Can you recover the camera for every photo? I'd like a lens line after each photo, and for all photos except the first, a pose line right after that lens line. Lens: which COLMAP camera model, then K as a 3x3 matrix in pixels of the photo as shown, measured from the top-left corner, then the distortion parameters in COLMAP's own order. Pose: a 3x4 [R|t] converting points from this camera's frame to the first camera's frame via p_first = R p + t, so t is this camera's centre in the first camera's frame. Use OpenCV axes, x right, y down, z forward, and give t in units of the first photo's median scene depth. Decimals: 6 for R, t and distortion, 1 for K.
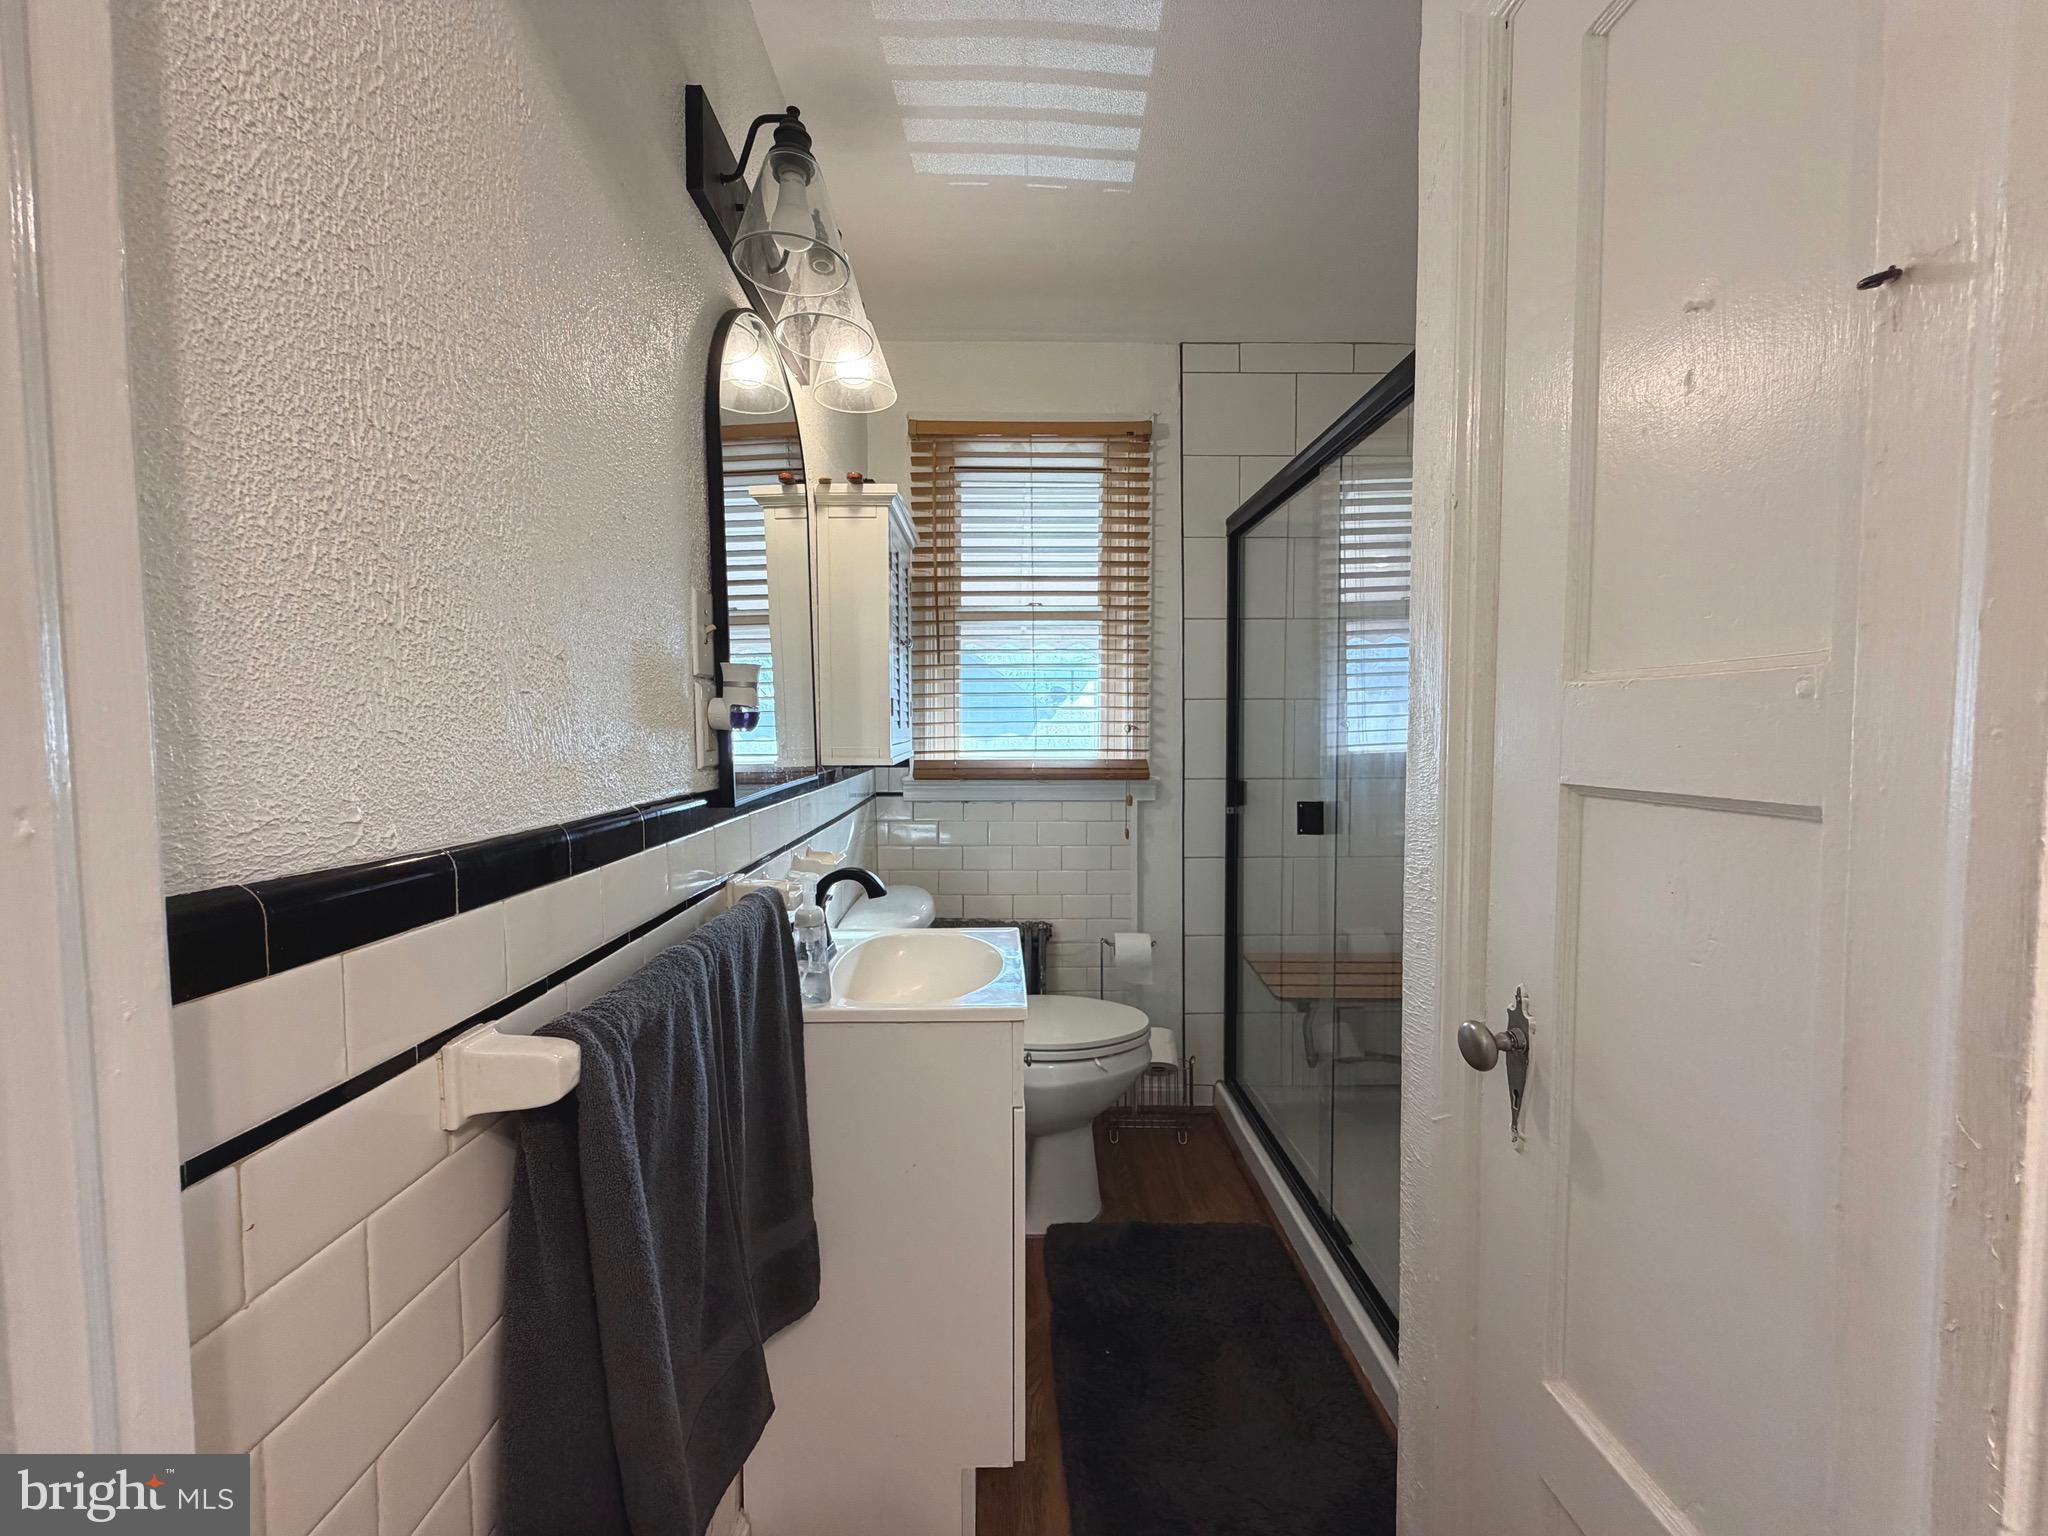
lens RADIAL K [[822.9, 0, 1016.3], [0, 822.9, 768.1], [0, 0, 1]] dist [0.000860, 0.000107]
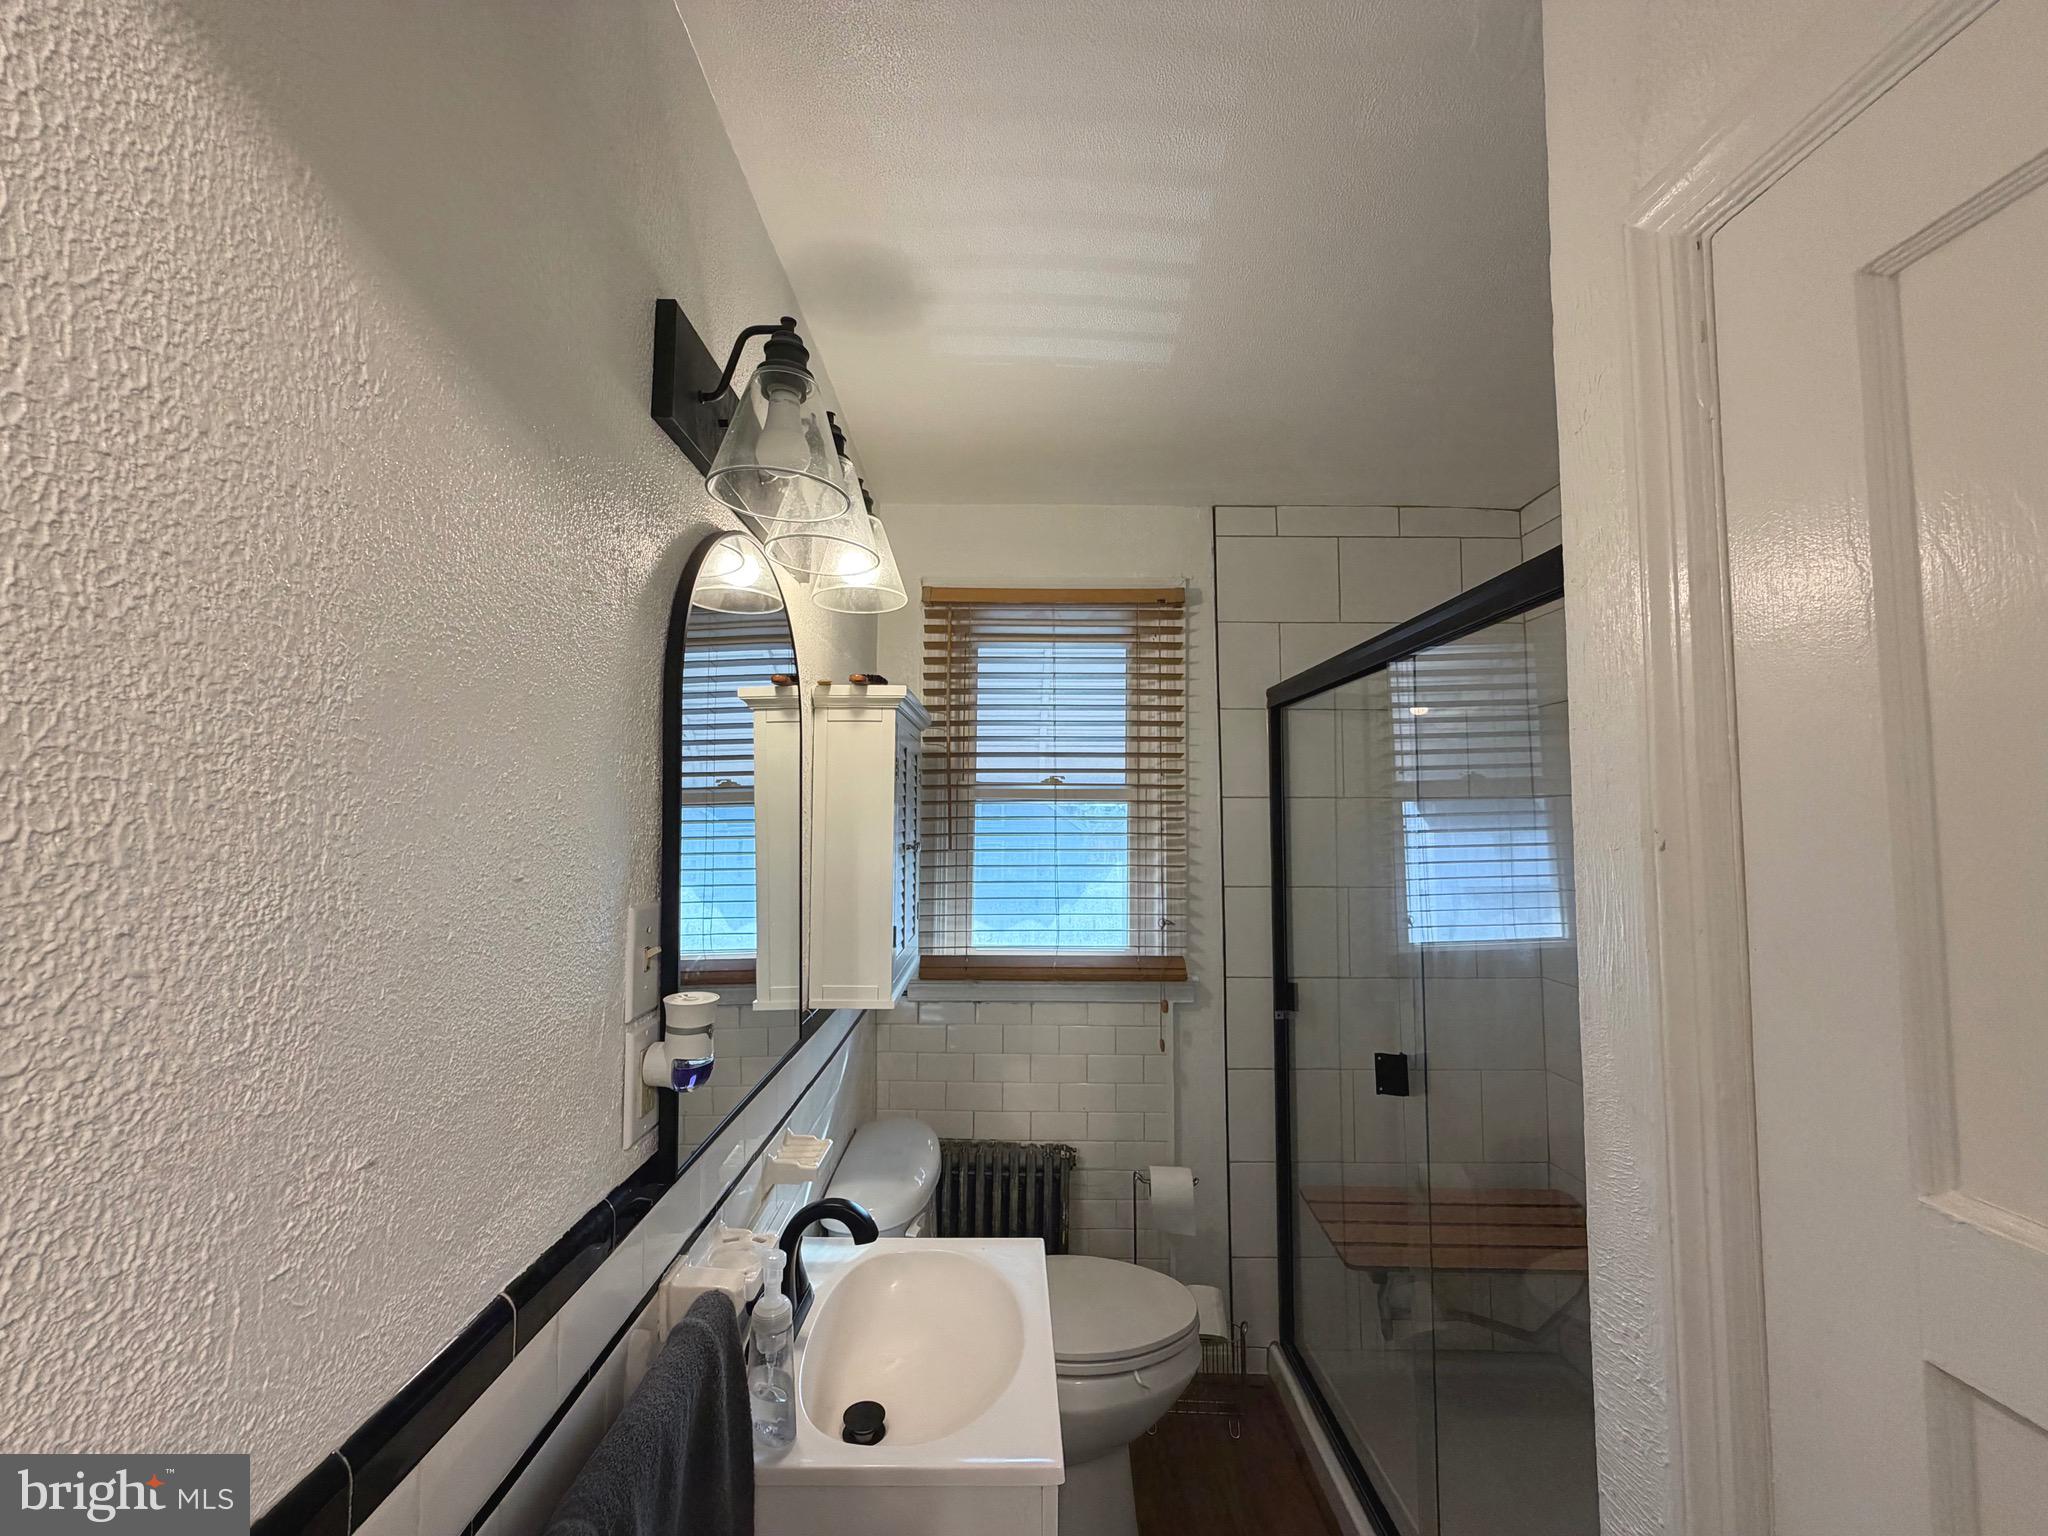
lens RADIAL K [[822.9, 0, 1016.3], [0, 822.9, 768.1], [0, 0, 1]] dist [0.000860, 0.000107]
pose [[0.999889, 0.007168, -0.013062, -0.013479], [-0.008583, 0.993703, -0.111719, -0.140601], [0.012179, 0.111819, 0.993654, 0.121588]]
